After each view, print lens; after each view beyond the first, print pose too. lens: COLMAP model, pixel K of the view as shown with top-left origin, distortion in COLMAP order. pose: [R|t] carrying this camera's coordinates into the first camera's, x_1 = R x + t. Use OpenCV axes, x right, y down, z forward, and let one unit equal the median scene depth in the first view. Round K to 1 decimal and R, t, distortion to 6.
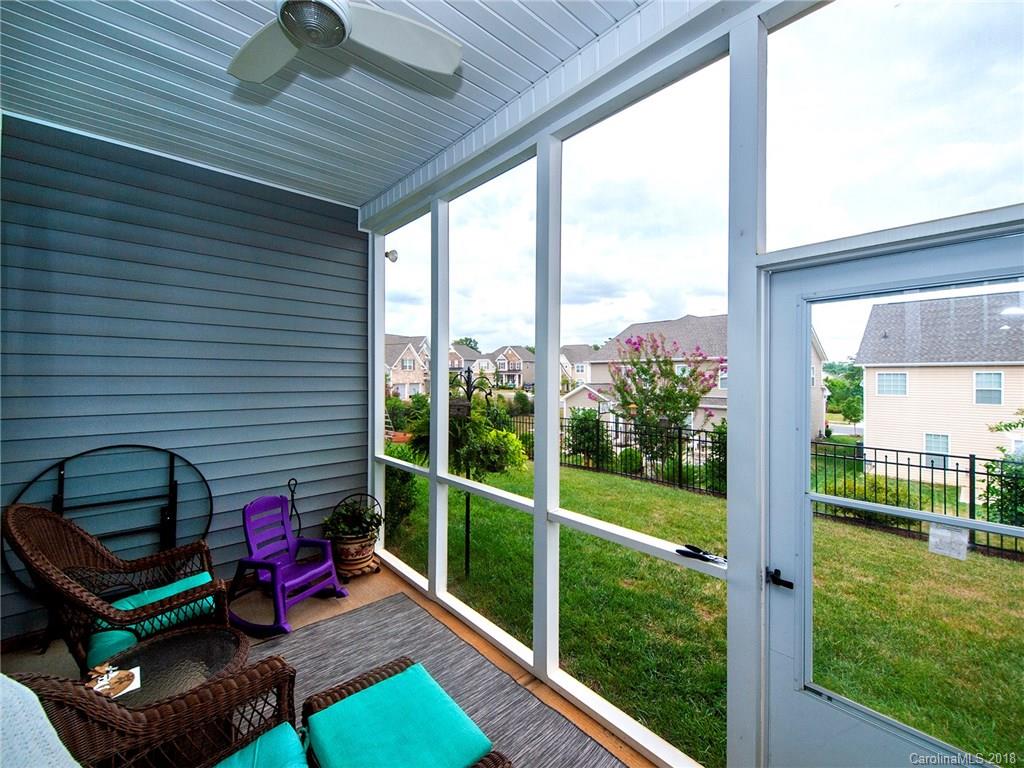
lens RADIAL K [[424.5, 0, 512.7], [0, 424.5, 379.6], [0, 0, 1]] dist [0.021623, -0.006222]
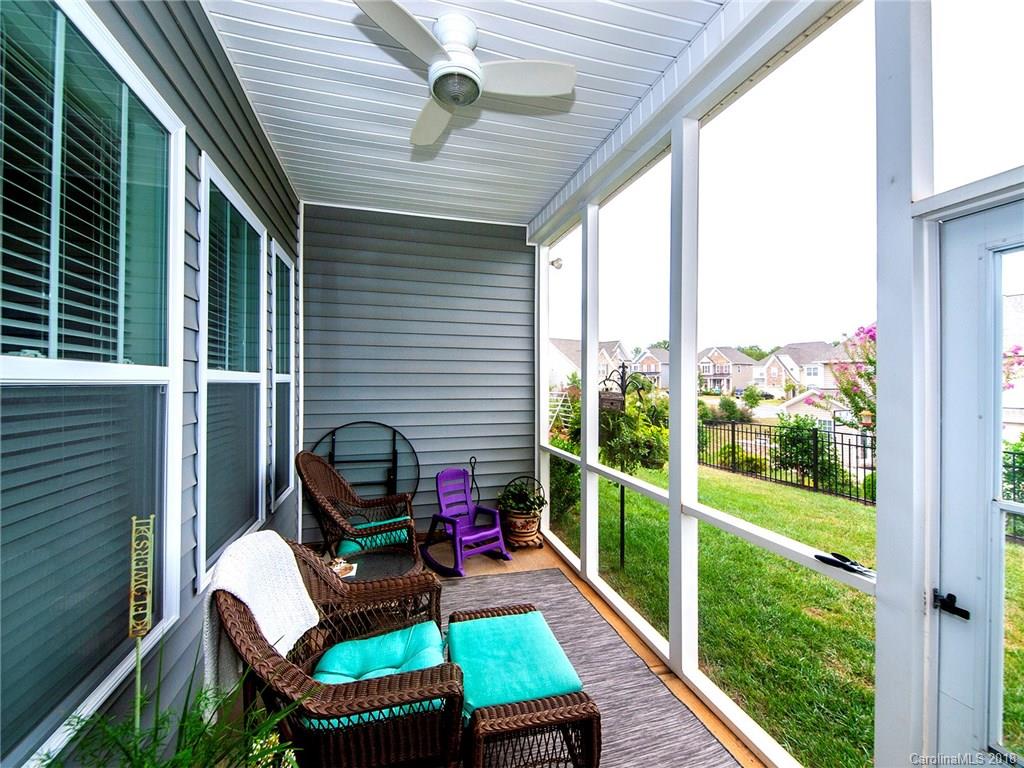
lens RADIAL K [[424.5, 0, 515.9], [0, 424.5, 382.8], [0, 0, 1]] dist [0.021623, -0.006222]
pose [[0.899660, -0.003488, -0.436578, 0.137430], [0.000645, 0.999978, -0.006661, 0.032035], [0.436591, 0.005711, 0.899642, -0.040969]]
